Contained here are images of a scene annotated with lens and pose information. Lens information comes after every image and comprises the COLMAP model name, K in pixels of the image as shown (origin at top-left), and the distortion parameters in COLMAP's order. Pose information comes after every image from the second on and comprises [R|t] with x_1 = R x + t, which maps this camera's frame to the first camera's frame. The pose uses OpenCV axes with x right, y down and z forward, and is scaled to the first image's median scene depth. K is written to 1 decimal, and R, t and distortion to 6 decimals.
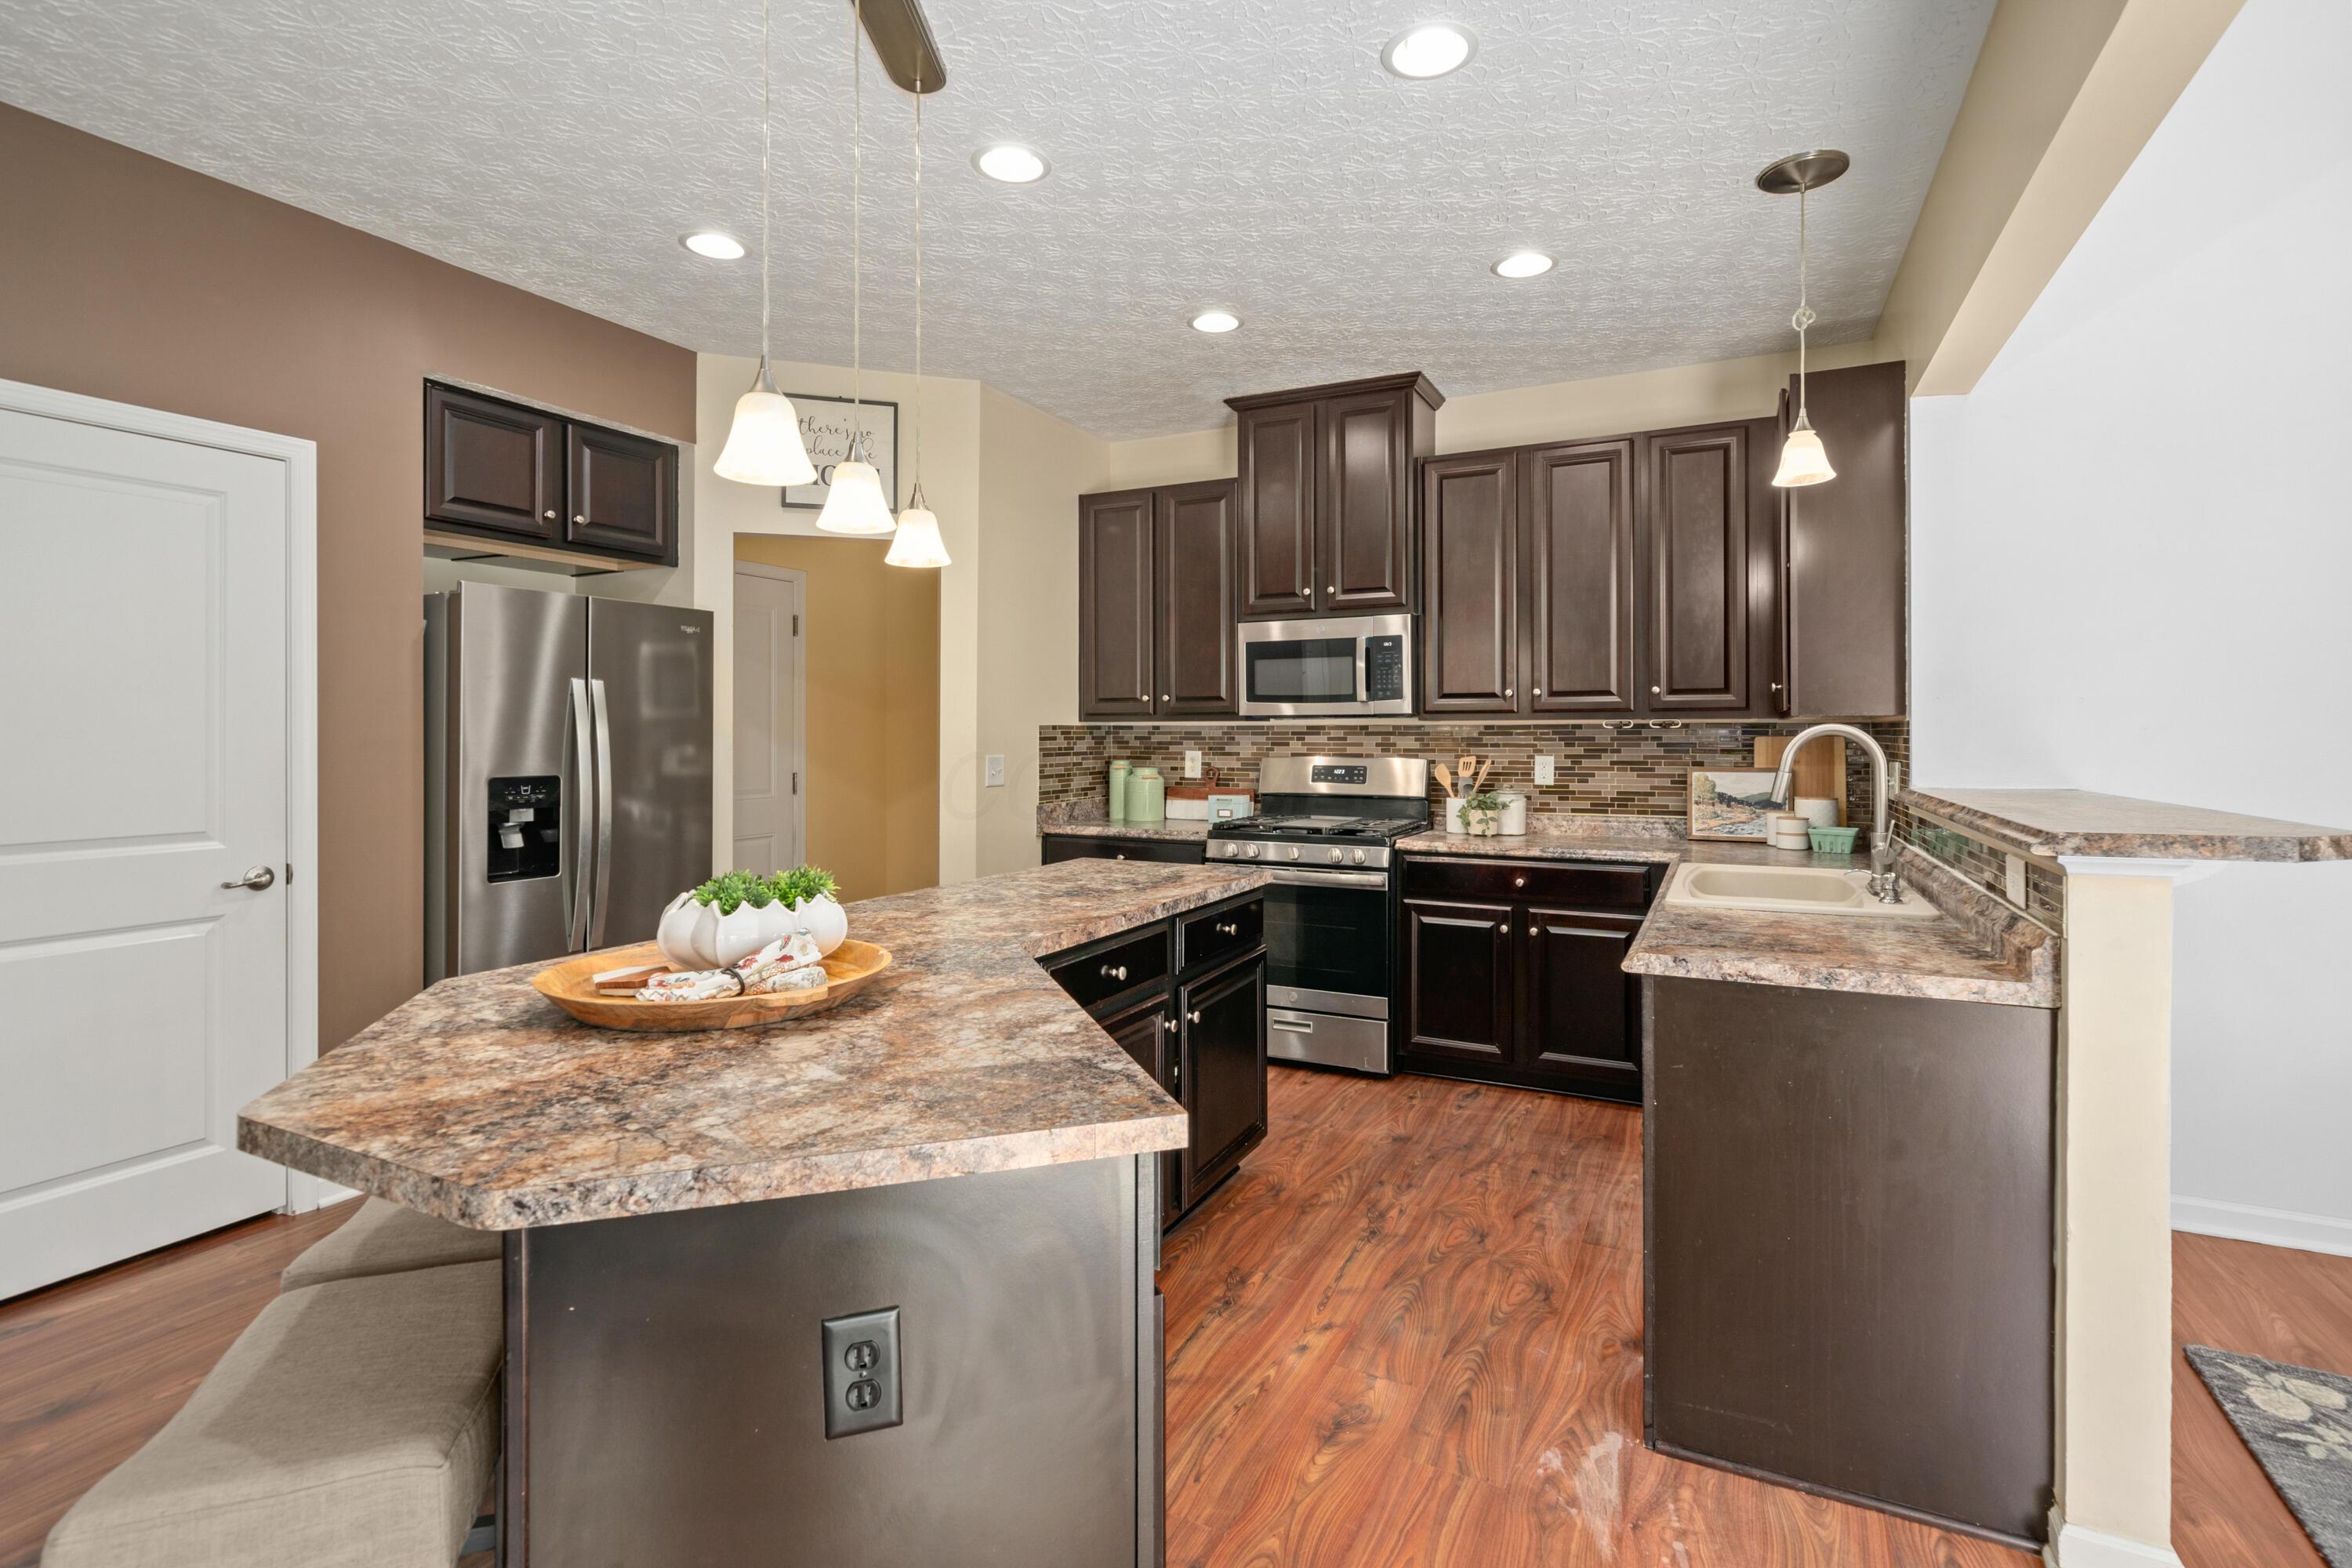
lens RADIAL K [[1098.6, 0, 1172.9], [0, 1098.6, 732.9], [0, 0, 1]] dist [0.000499, -0.000253]
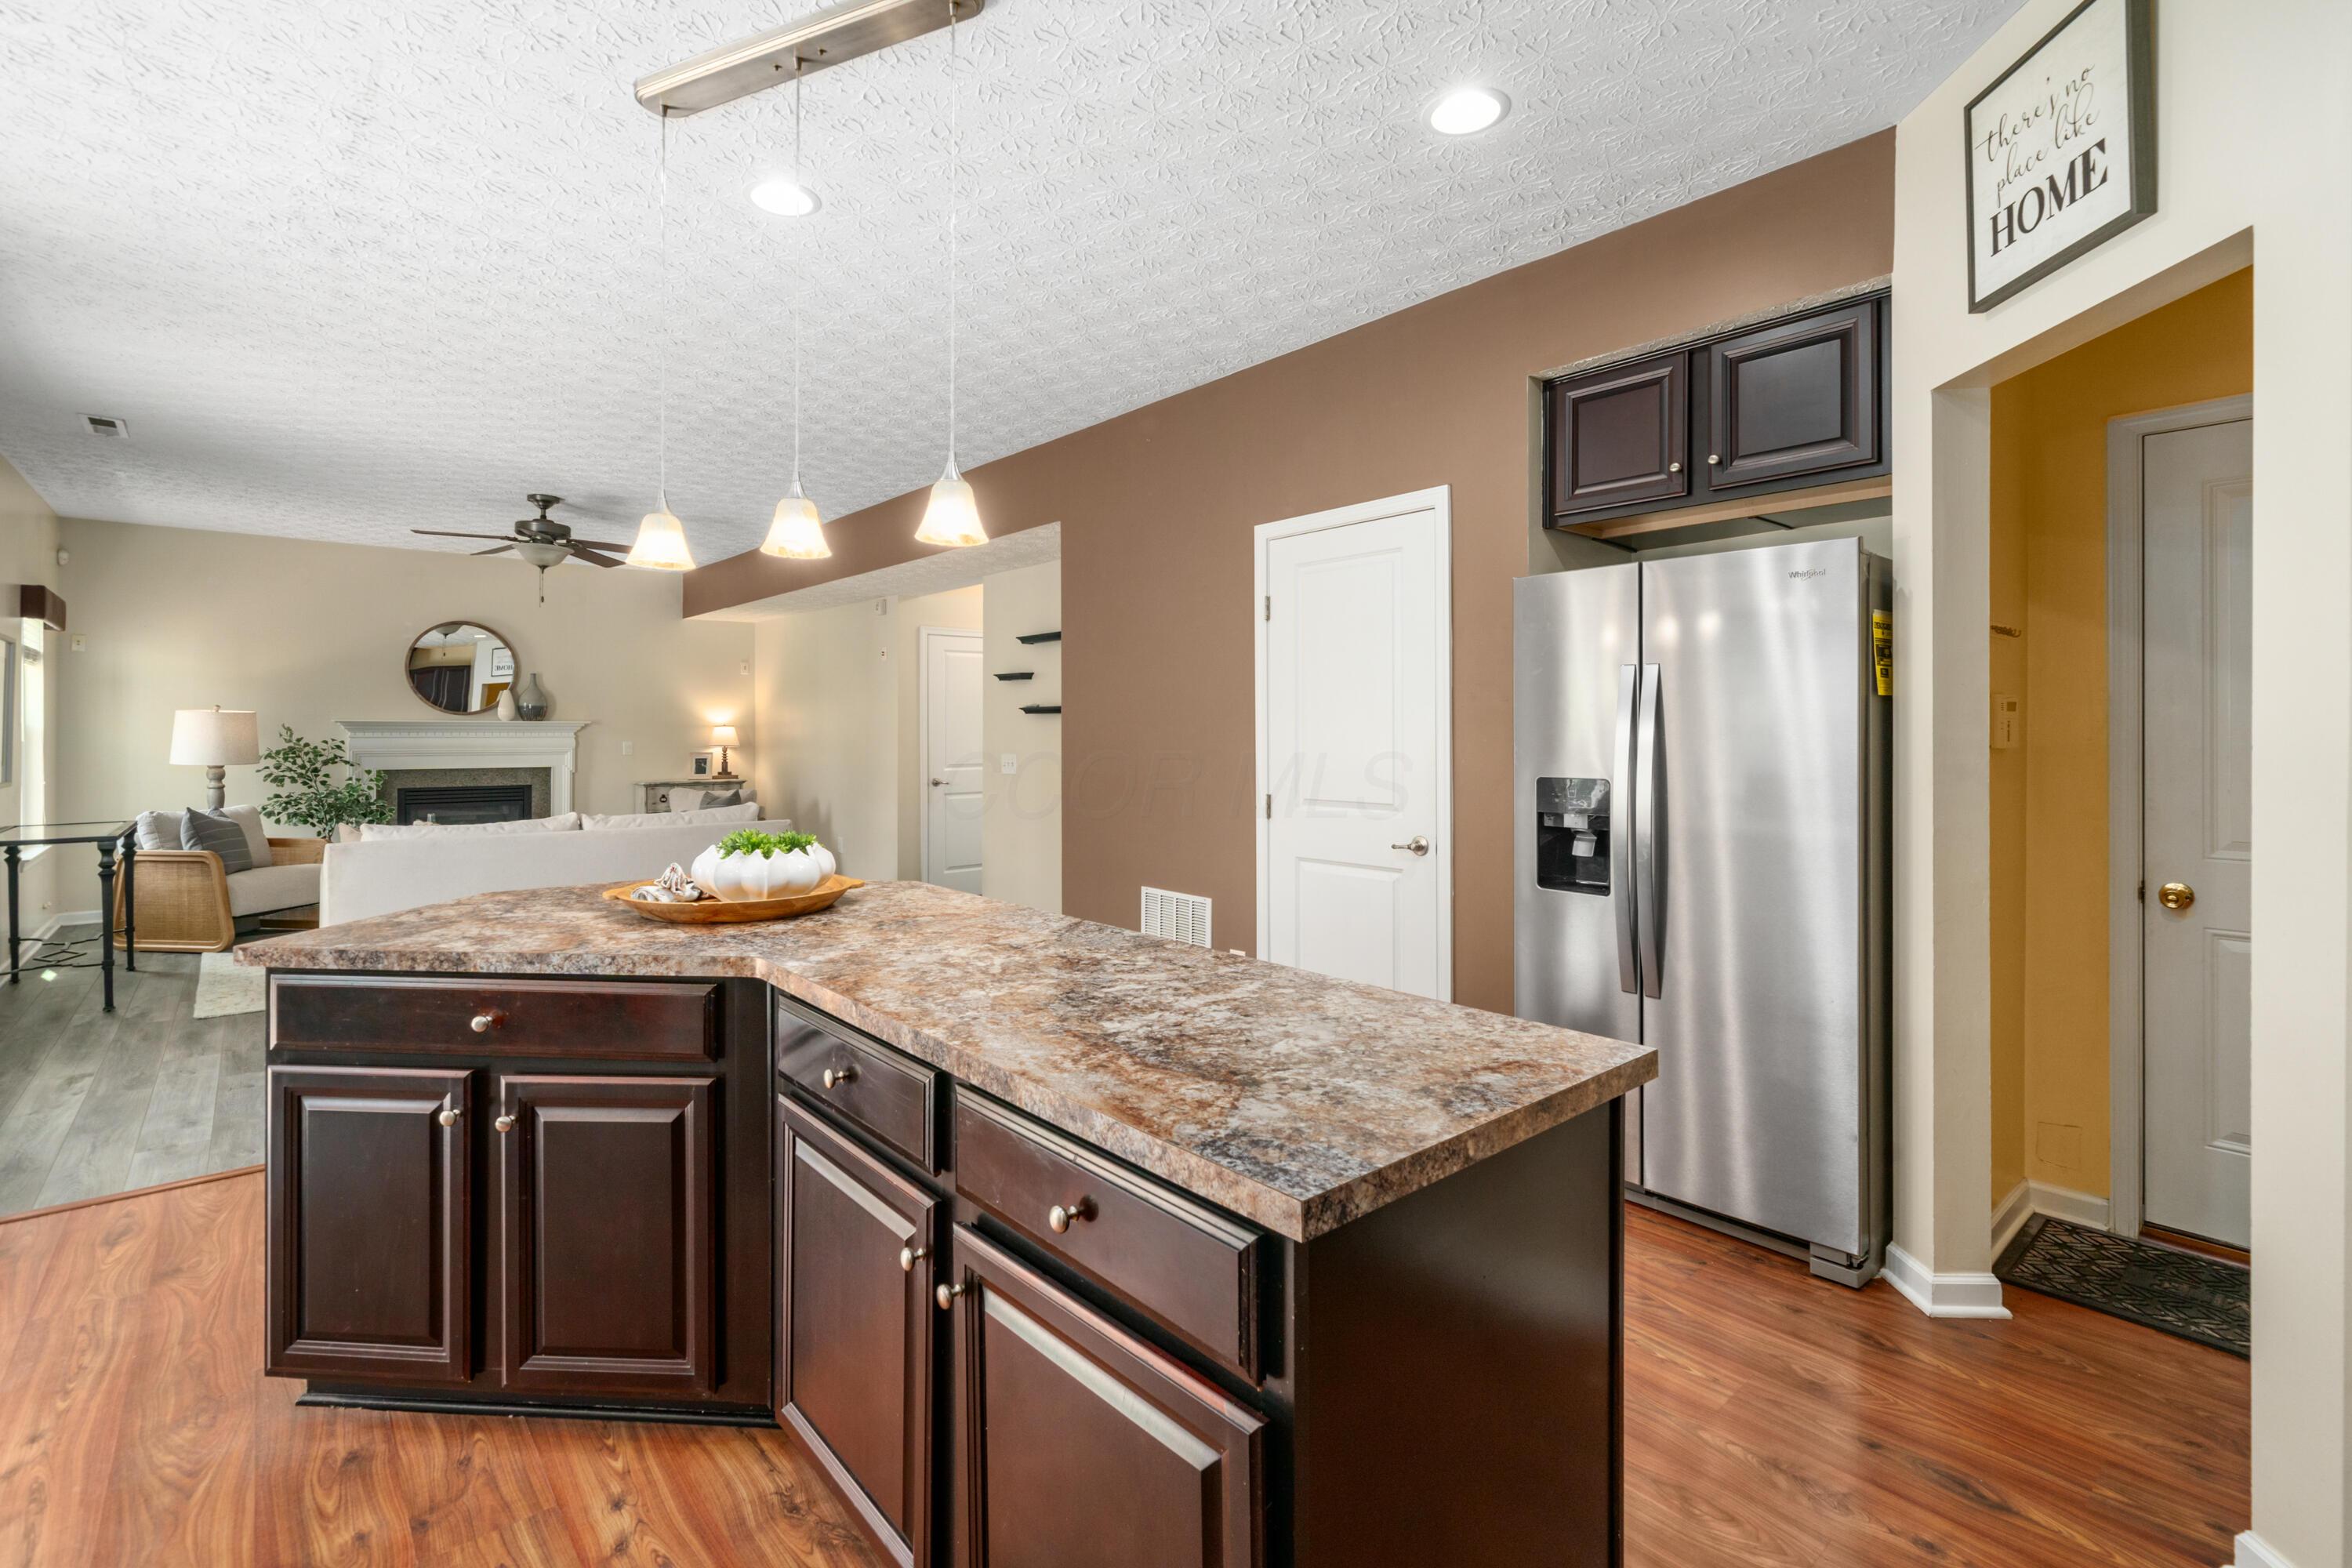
lens RADIAL K [[1056.0, 0, 1175.3], [0, 1056.0, 733.9], [0, 0, 1]] dist [-0.000985, -0.000221]
pose [[-0.375076, 0.001406, -0.926993, 0.273767], [-0.000761, 0.999998, 0.001824, 0.001596], [0.926994, 0.001389, -0.375075, 0.817632]]
